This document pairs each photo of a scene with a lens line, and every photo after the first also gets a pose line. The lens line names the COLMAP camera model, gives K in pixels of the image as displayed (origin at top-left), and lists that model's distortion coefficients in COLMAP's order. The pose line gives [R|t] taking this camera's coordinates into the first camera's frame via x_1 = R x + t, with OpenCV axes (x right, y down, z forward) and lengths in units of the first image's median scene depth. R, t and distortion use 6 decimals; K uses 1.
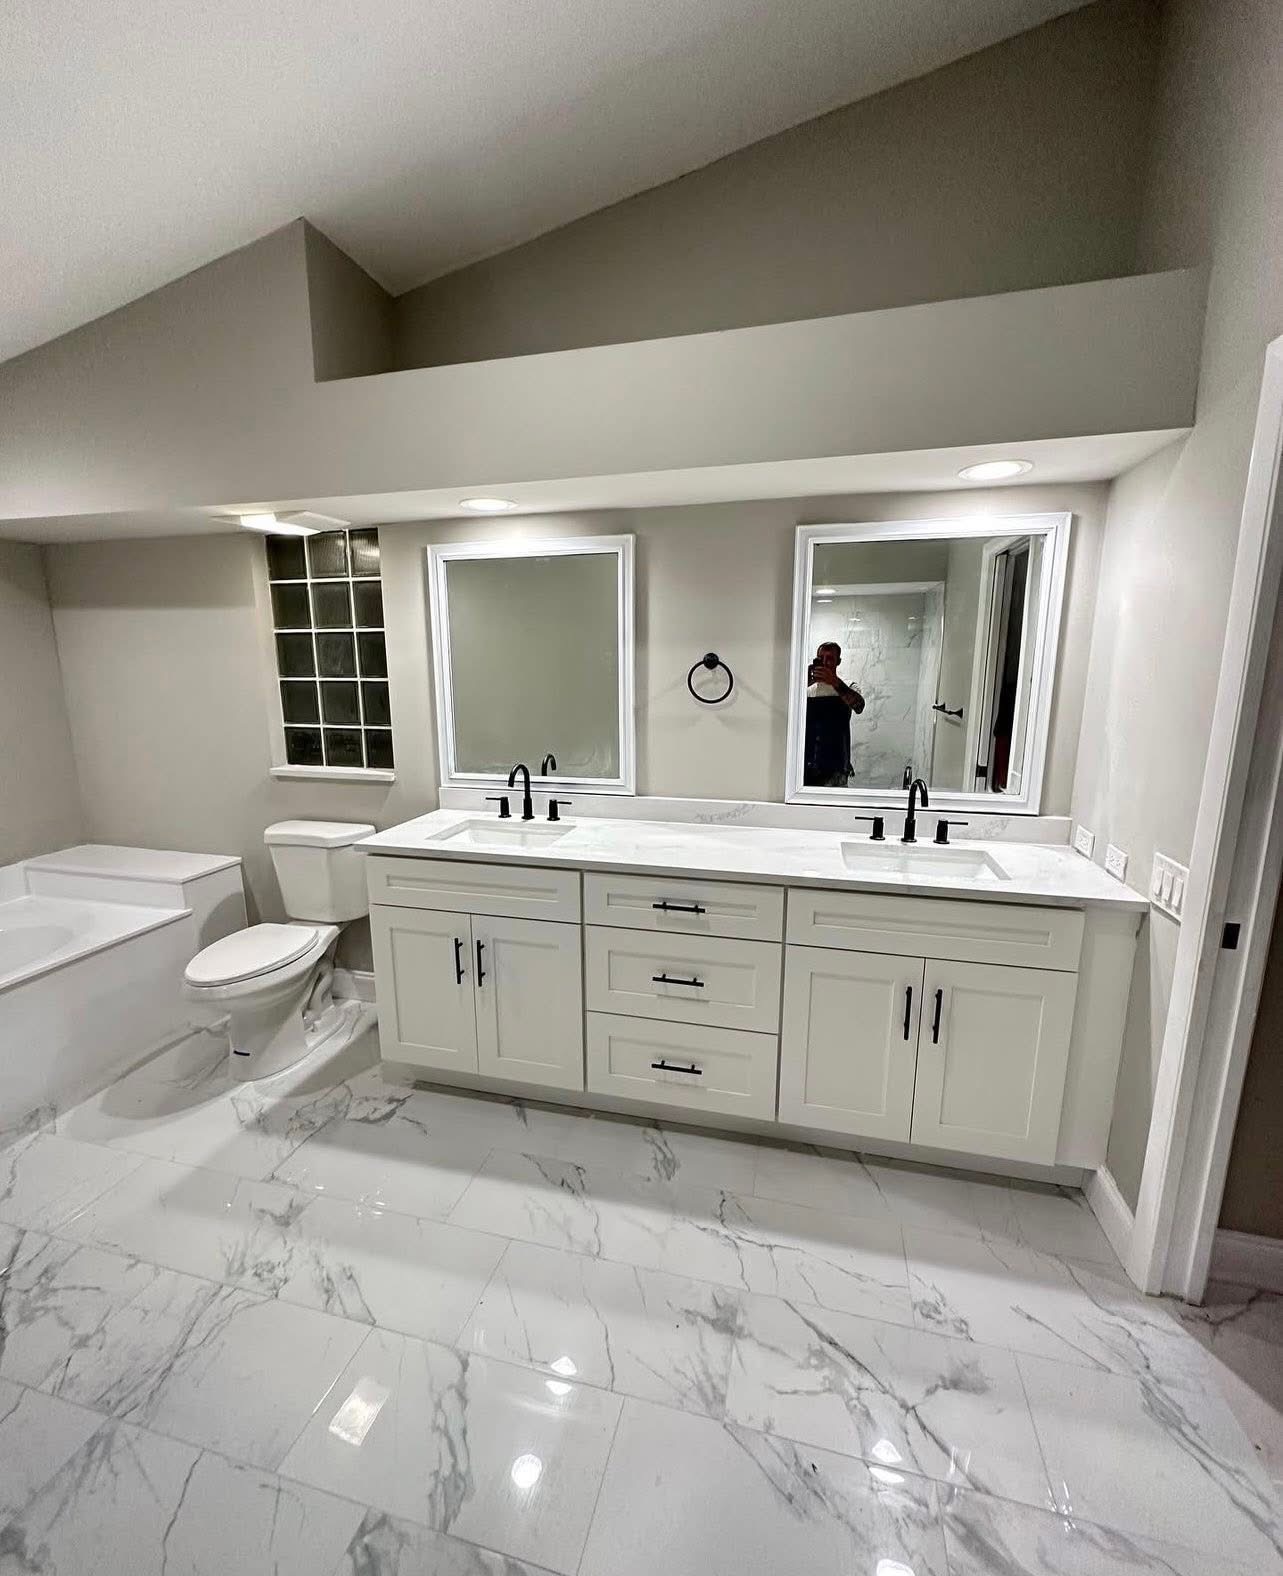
lens RADIAL K [[682.1, 0, 649.5], [0, 682.1, 788.5], [0, 0, 1]] dist [-0.001612, 0.000767]
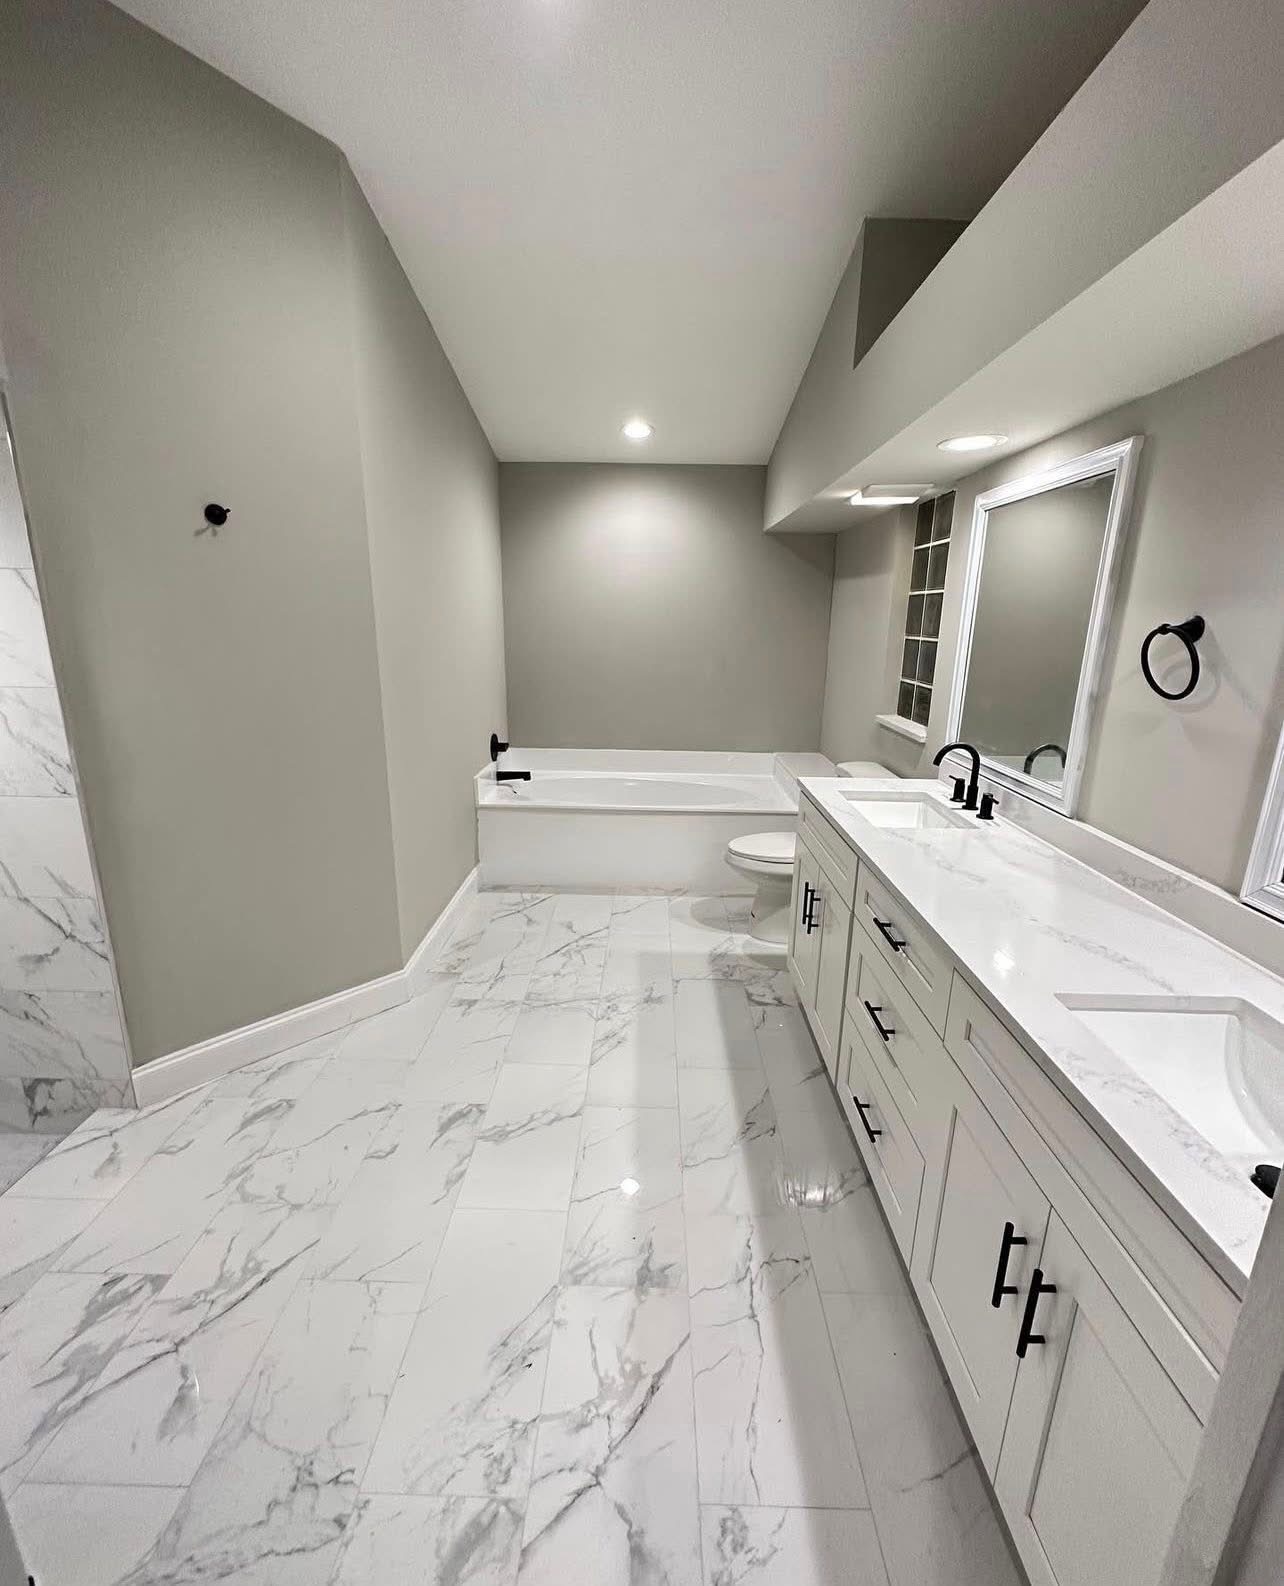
lens RADIAL K [[684.6, 0, 632.3], [0, 684.6, 787.1], [0, 0, 1]] dist [0.000041, 0.000080]
pose [[0.227461, 0.243593, -0.942828, 0.892528], [-0.194397, 0.960077, 0.201151, -0.123600], [0.954186, 0.137529, 0.265733, 0.603119]]
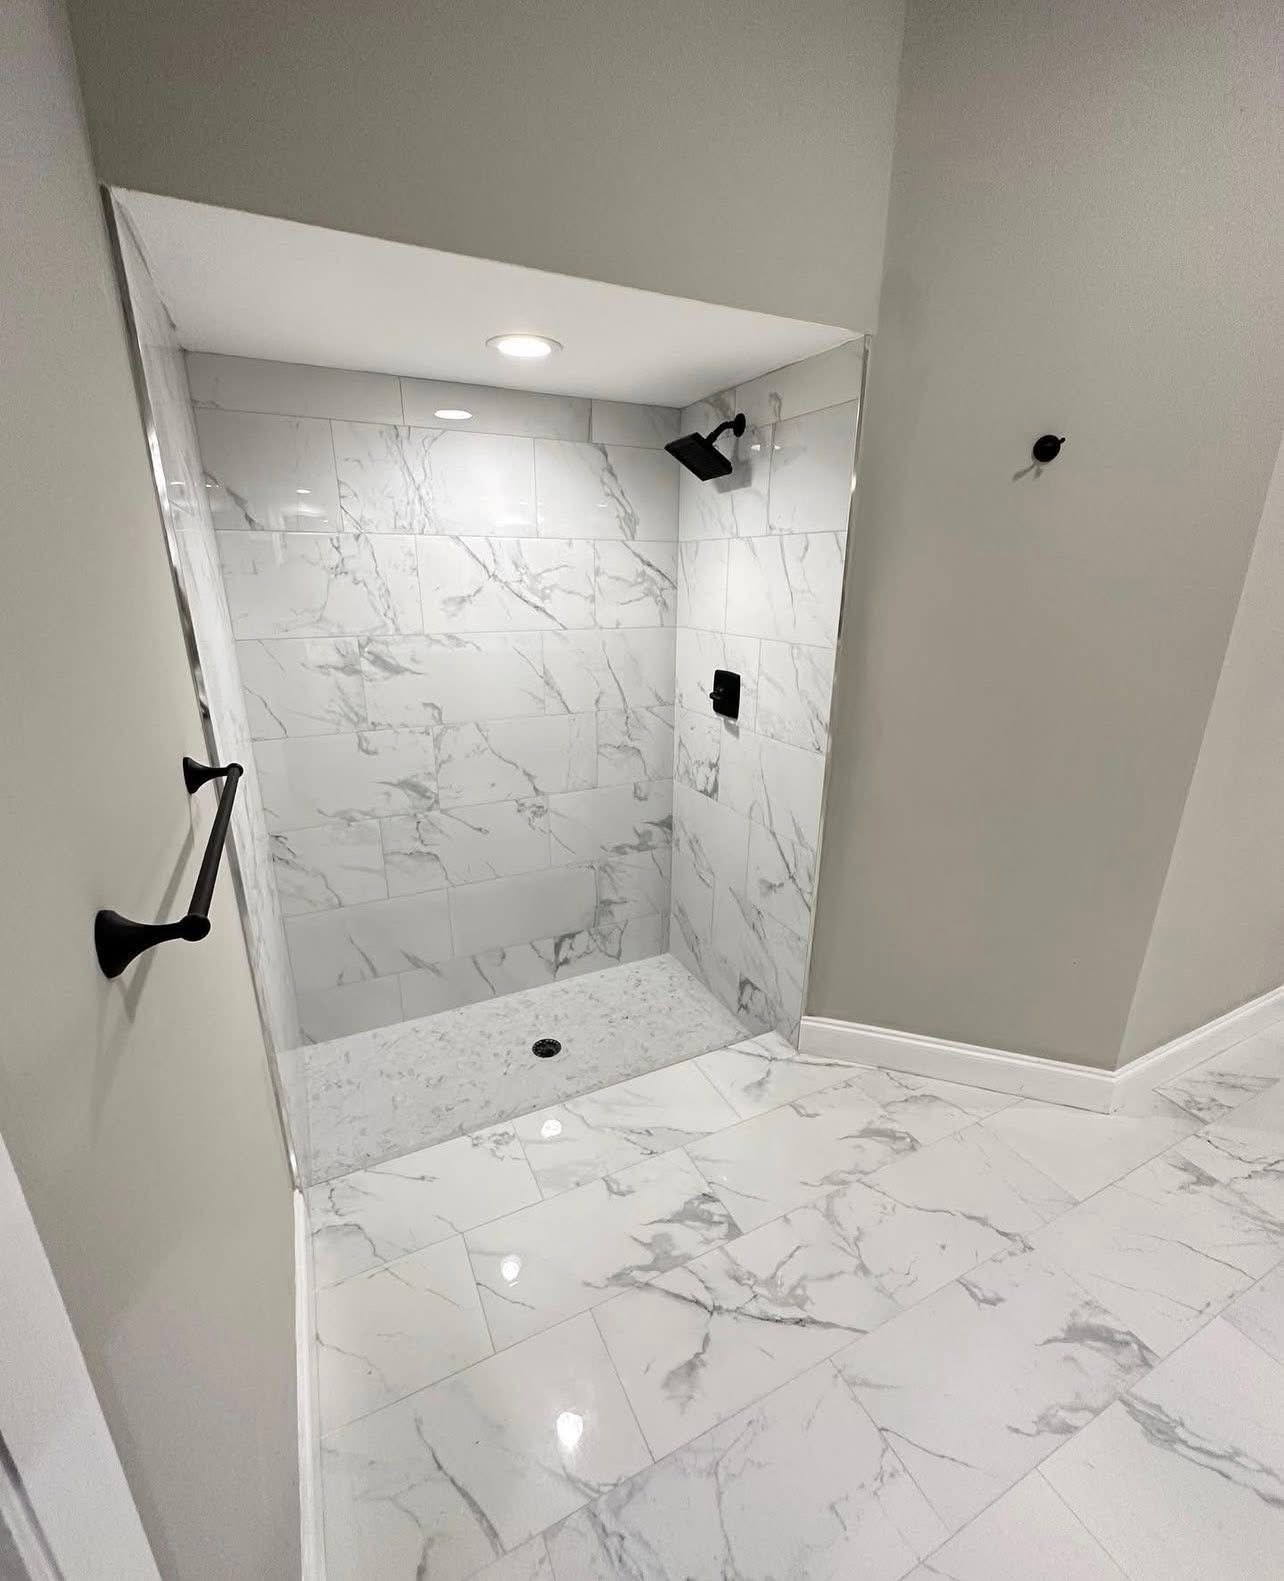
lens RADIAL K [[682.5, 0, 652.7], [0, 682.5, 803.5], [0, 0, 1]] dist [0.000041, 0.000080]
pose [[-0.750138, 0.206335, -0.628266, 0.571330], [-0.129168, 0.886055, 0.445222, -0.111660], [0.648543, 0.415130, -0.638012, 0.620023]]
